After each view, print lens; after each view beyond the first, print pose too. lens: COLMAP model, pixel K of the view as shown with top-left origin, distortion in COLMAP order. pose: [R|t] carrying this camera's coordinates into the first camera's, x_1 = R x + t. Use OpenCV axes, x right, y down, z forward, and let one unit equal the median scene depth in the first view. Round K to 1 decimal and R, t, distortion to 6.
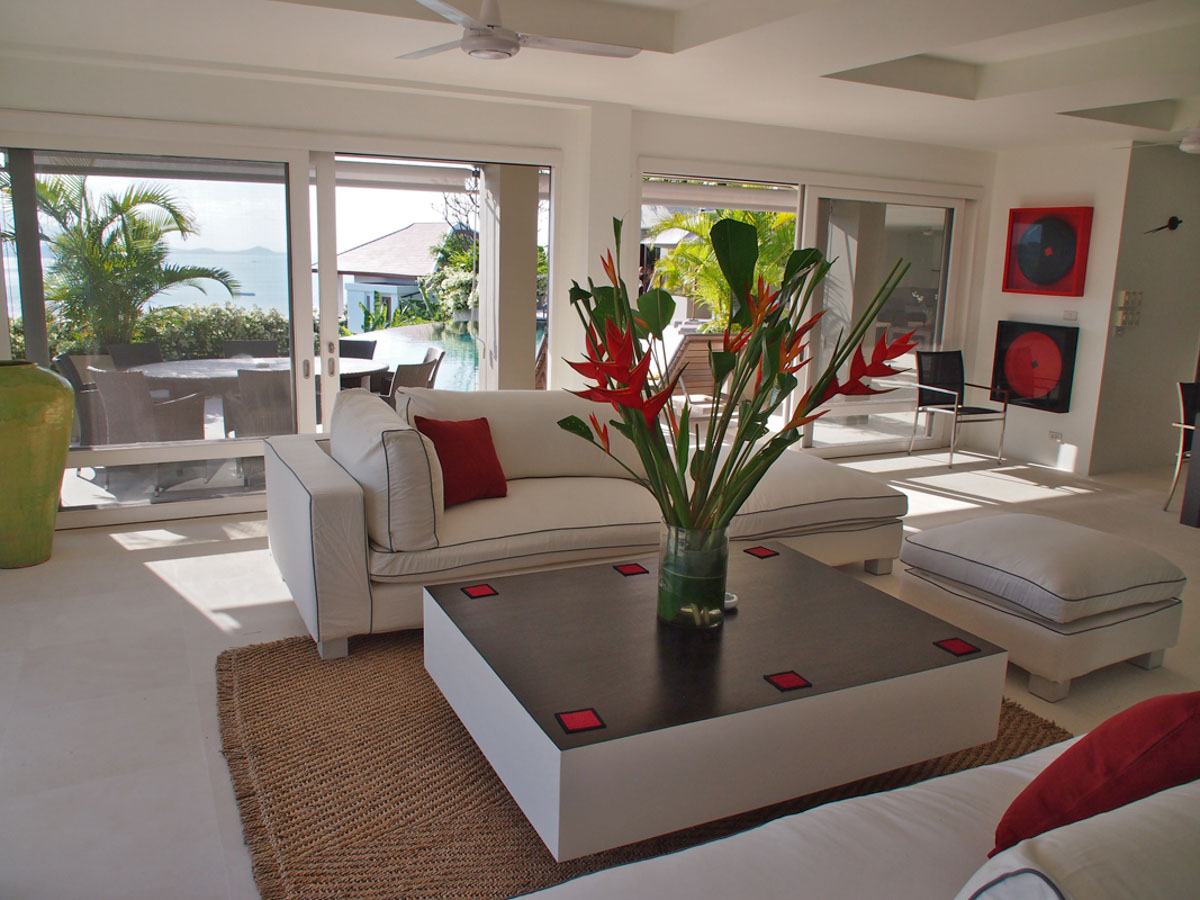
lens RADIAL K [[948.4, 0, 600.0], [0, 948.4, 450.0], [0, 0, 1]] dist [-0.029511, 0.008619]
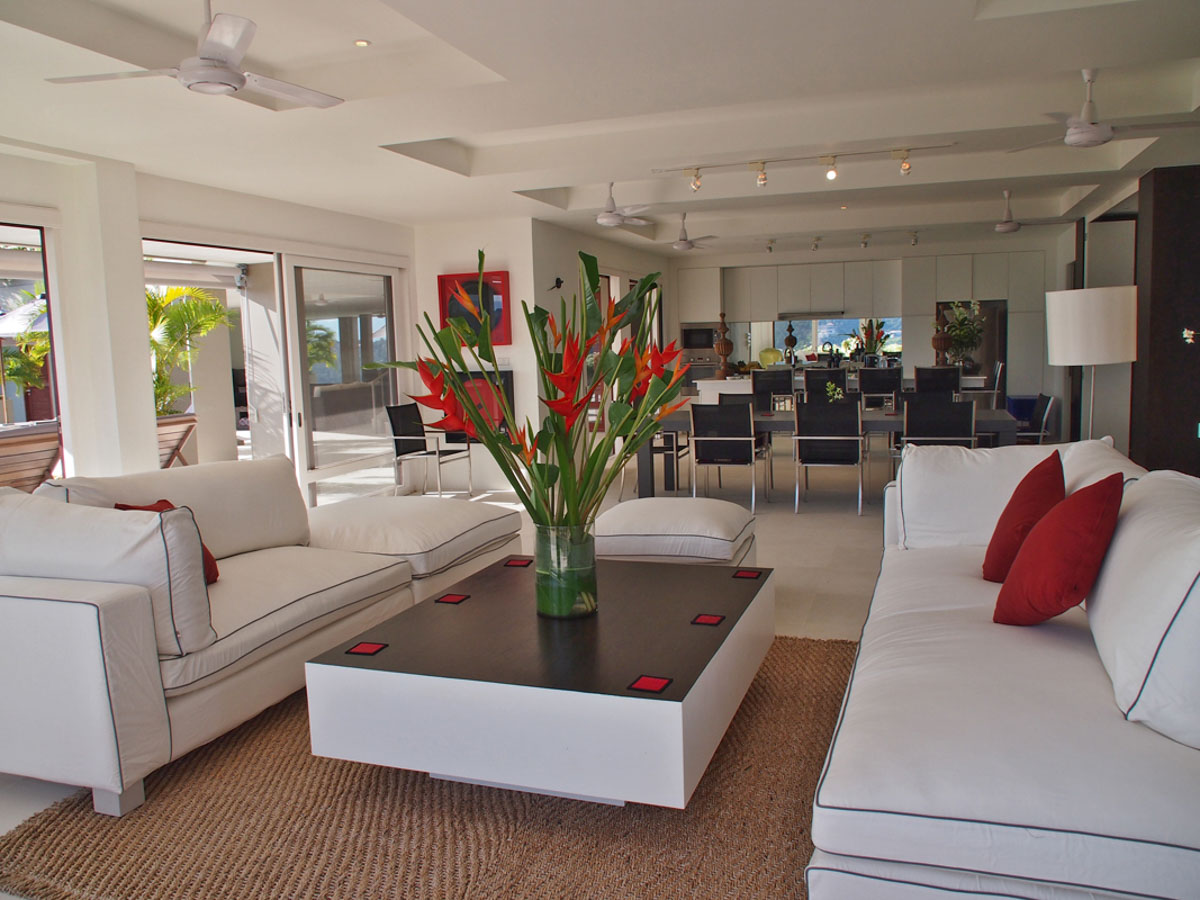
lens RADIAL K [[948.4, 0, 600.0], [0, 948.4, 450.0], [0, 0, 1]] dist [-0.029511, 0.008619]
pose [[0.719014, -0.135593, 0.681640, -0.256289], [0.197384, 0.980237, -0.013216, 0.006750], [-0.666377, 0.144048, 0.731568, 0.061805]]
